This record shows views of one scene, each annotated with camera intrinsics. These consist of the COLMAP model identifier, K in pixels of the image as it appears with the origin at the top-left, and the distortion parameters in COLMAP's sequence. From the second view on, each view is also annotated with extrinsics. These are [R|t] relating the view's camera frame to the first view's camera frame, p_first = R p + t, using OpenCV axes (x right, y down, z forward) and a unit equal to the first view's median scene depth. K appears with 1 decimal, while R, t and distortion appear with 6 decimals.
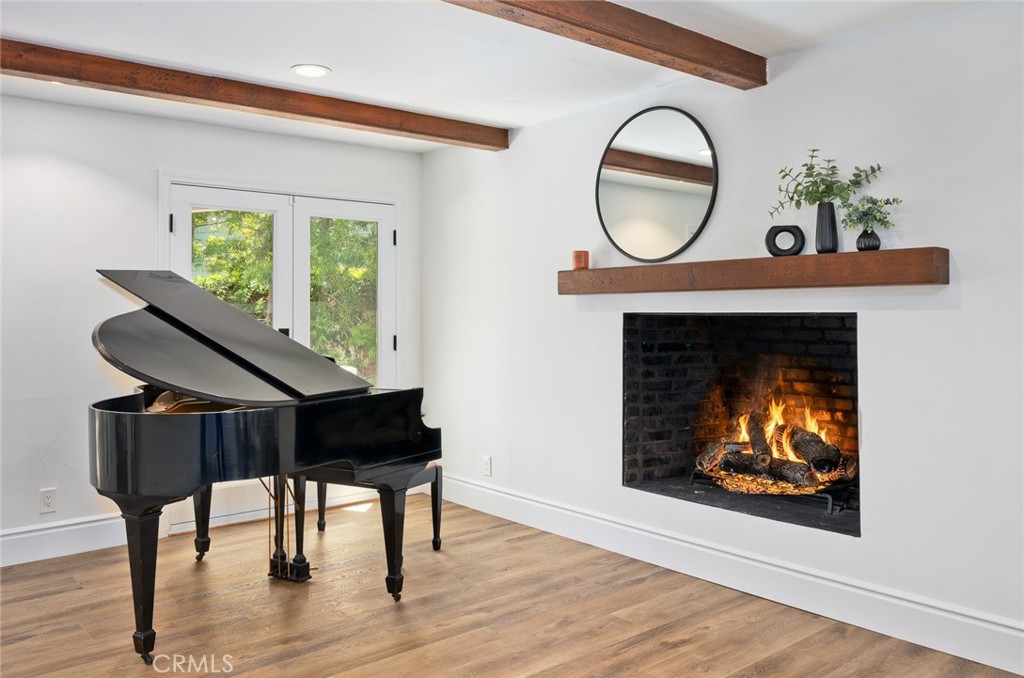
lens RADIAL K [[806.6, 0, 509.4], [0, 806.6, 311.0], [0, 0, 1]] dist [-0.006253, -0.002289]
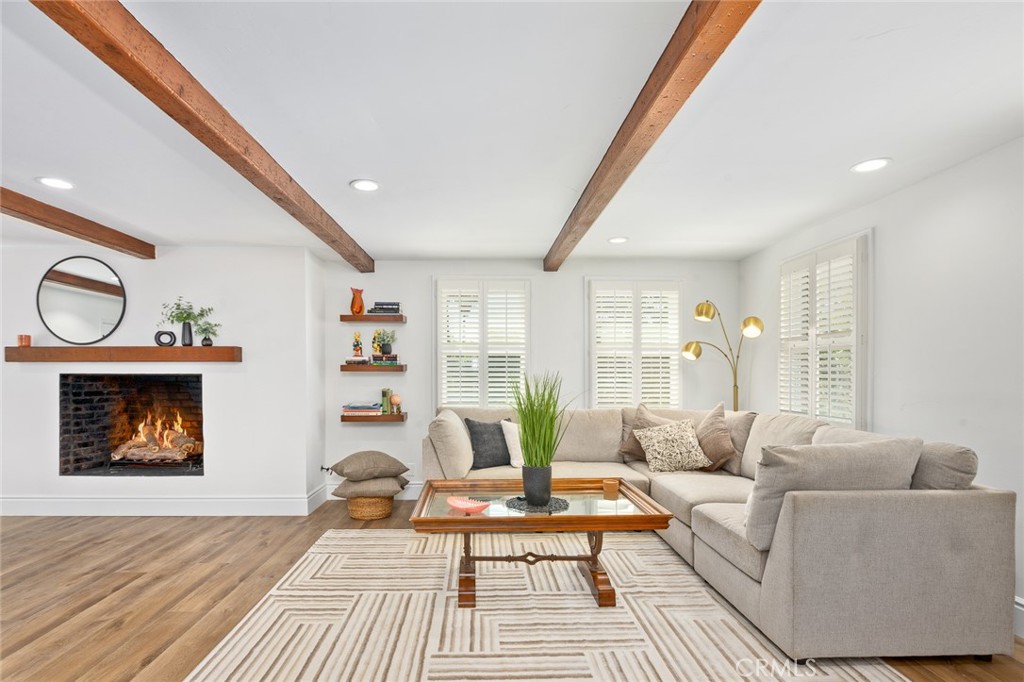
lens RADIAL K [[506.8, 0, 490.9], [0, 506.8, 377.8], [0, 0, 1]] dist [-0.003724, -0.000312]
pose [[0.630987, -0.004365, 0.775781, -0.134758], [-0.003677, 0.999956, 0.008617, -0.001680], [-0.775784, -0.008289, 0.630944, -0.456182]]
